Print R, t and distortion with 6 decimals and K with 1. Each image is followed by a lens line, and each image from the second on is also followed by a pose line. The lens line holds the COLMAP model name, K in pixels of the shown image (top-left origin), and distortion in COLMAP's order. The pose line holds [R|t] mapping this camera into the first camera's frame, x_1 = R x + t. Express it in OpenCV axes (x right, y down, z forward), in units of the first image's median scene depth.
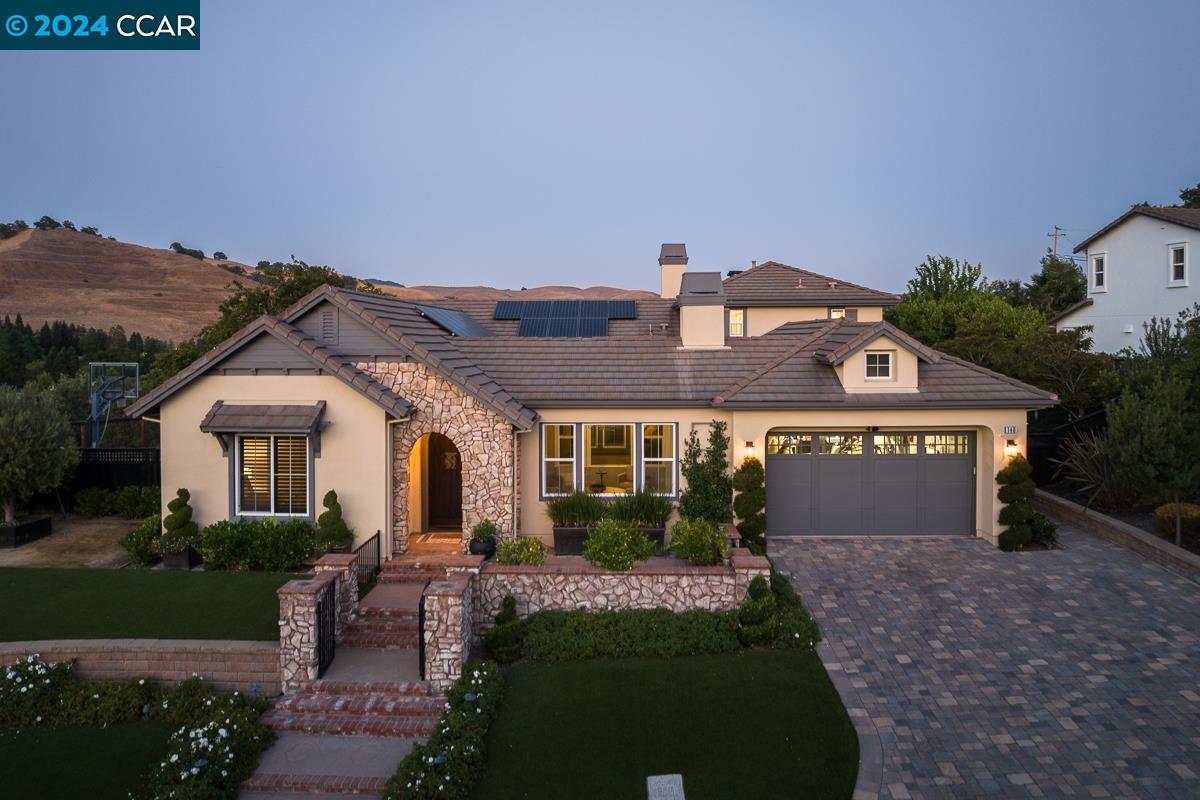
lens RADIAL K [[812.2, 0, 600.0], [0, 812.2, 400.0], [0, 0, 1]] dist [-0.041802, 0.000702]
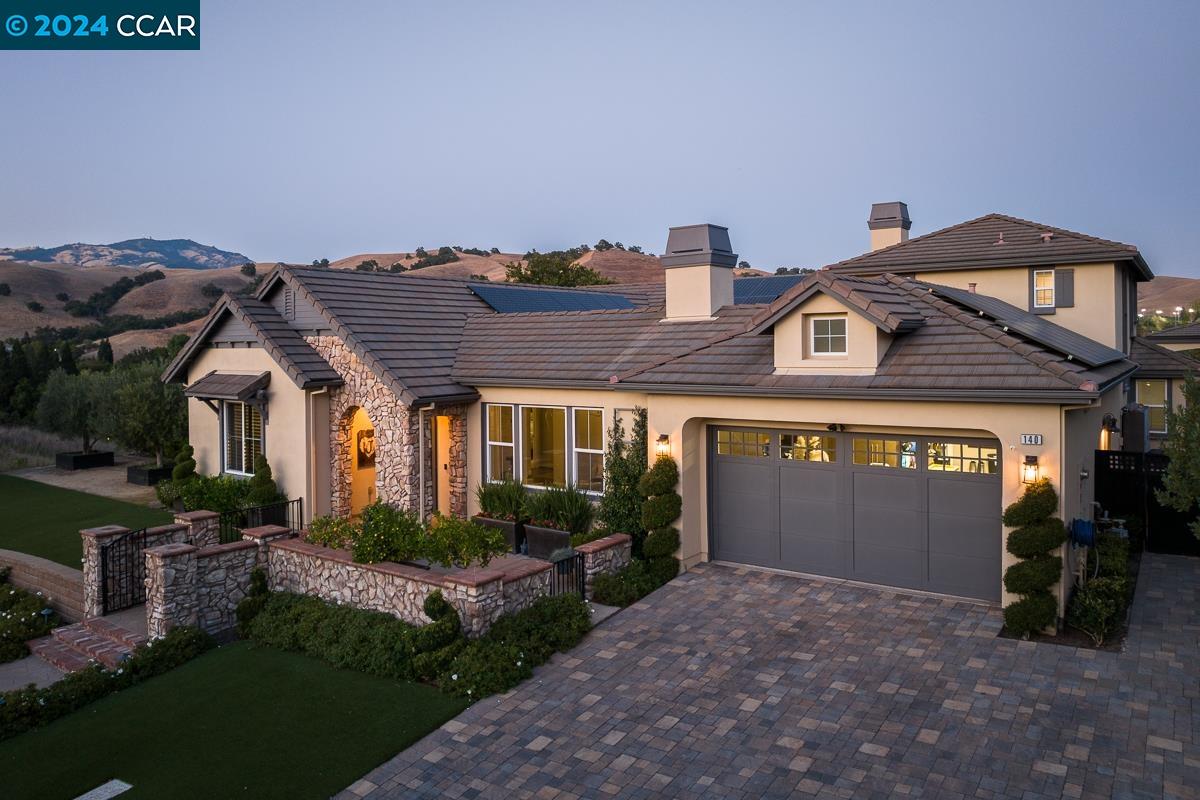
lens RADIAL K [[812.2, 0, 600.0], [0, 812.2, 400.0], [0, 0, 1]] dist [-0.041802, 0.000702]
pose [[0.840741, 0.034088, -0.540364, 0.585909], [-0.032616, 0.999392, 0.012299, 0.010759], [0.540455, 0.007285, 0.841342, 0.325958]]
